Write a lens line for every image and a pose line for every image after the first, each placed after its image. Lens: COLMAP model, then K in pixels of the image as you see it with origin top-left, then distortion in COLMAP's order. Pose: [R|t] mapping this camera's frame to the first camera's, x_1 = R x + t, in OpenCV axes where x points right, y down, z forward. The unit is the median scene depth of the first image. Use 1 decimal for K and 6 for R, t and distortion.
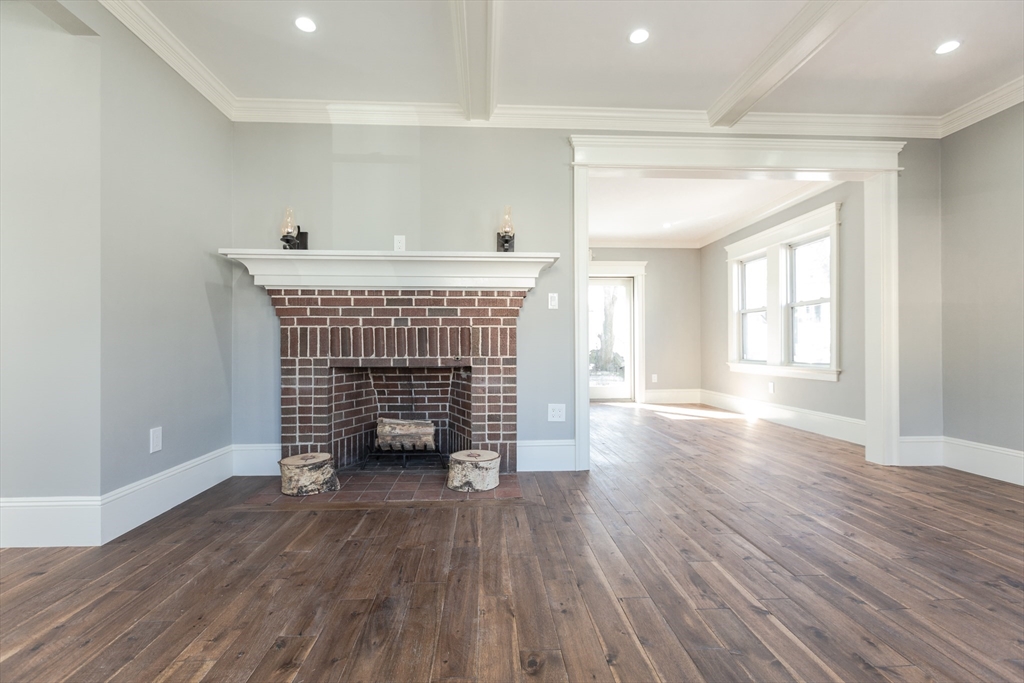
lens RADIAL K [[480.8, 0, 509.1], [0, 480.8, 344.5], [0, 0, 1]] dist [0.001728, -0.000418]
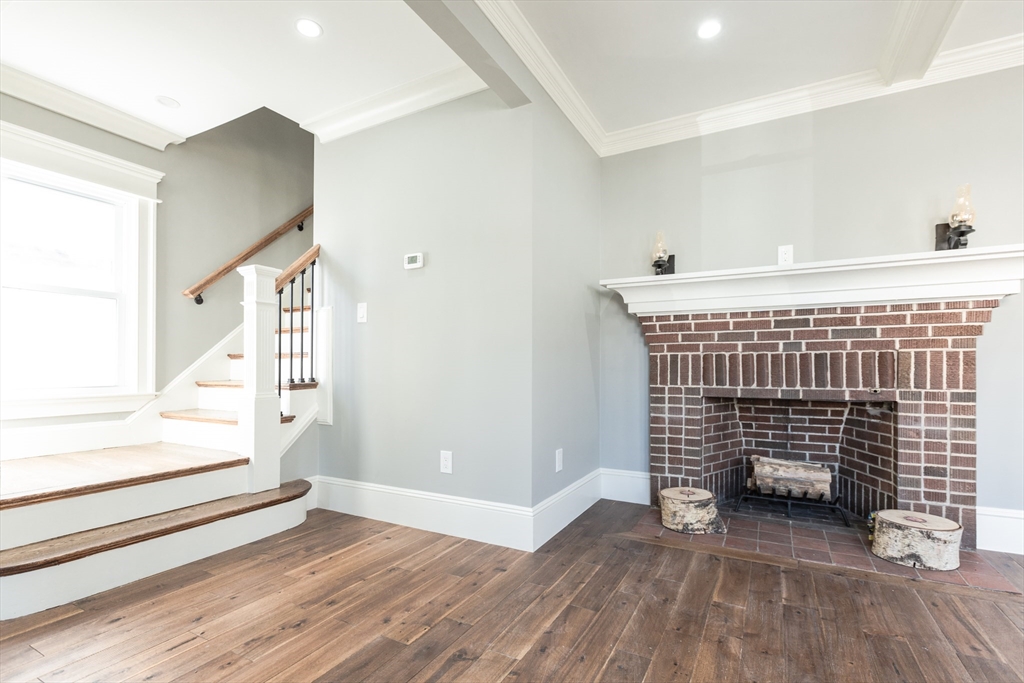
lens RADIAL K [[480.8, 0, 493.1], [0, 480.8, 363.3], [0, 0, 1]] dist [0.001728, -0.000418]
pose [[0.845428, -0.003787, -0.534077, -0.219664], [0.000962, 0.999984, -0.005567, -0.013039], [0.534089, 0.004193, 0.845418, -0.004031]]
